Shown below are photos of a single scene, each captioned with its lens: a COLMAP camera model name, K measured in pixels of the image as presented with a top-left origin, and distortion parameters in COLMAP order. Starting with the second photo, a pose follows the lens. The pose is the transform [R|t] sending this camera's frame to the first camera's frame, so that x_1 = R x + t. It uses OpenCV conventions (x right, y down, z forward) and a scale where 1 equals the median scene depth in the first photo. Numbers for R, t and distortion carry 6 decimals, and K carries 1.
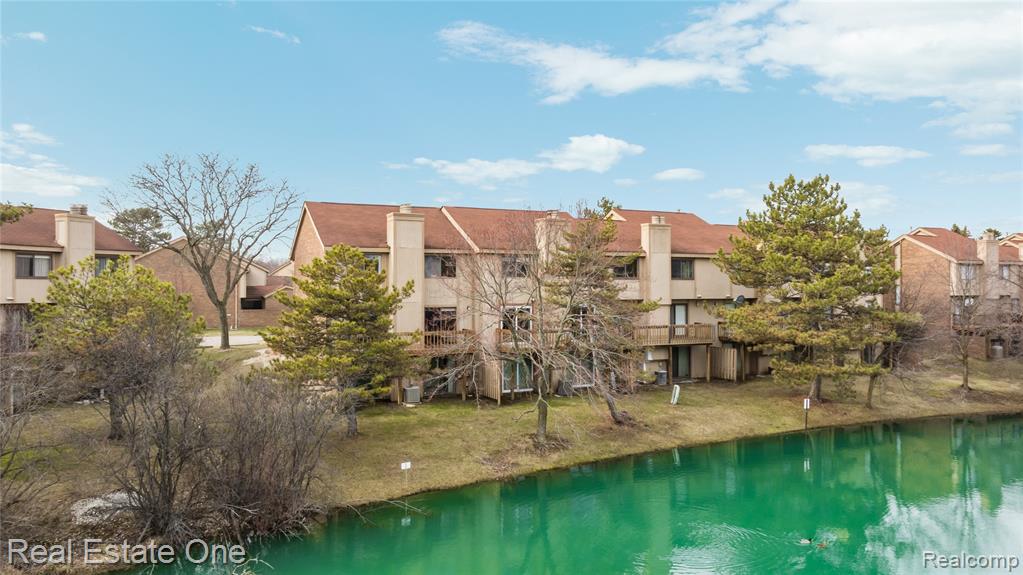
lens RADIAL K [[824.0, 0, 511.5], [0, 824.0, 287.5], [0, 0, 1]] dist [-0.028522, 0.000708]
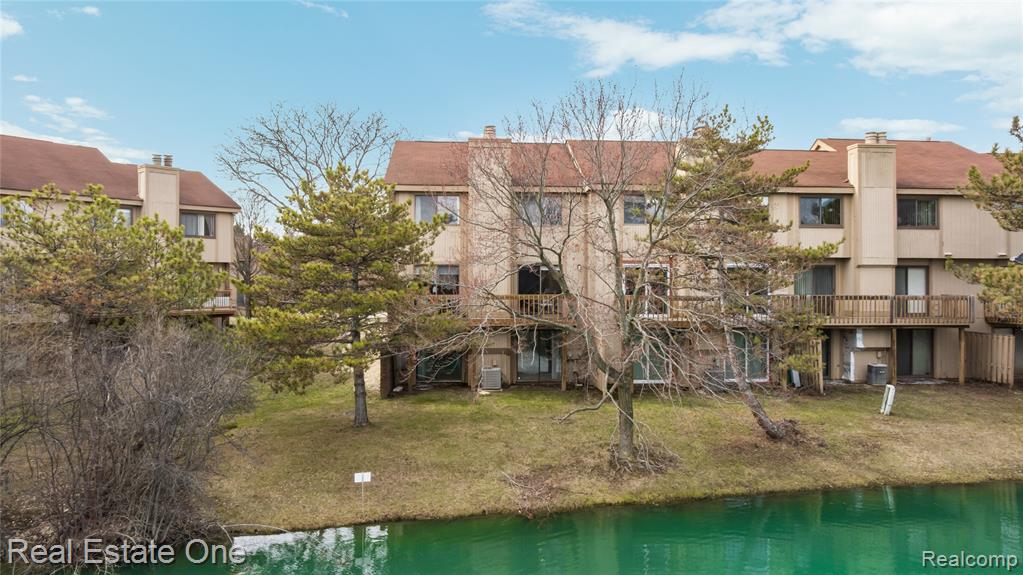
lens RADIAL K [[757.7, 0, 511.5], [0, 757.7, 287.5], [0, 0, 1]] dist [-0.073715, 0.100349]
pose [[0.924068, 0.003209, -0.382215, 0.150390], [-0.007059, 0.999937, -0.008673, 0.050427], [0.382163, 0.010712, 0.924033, 0.352875]]
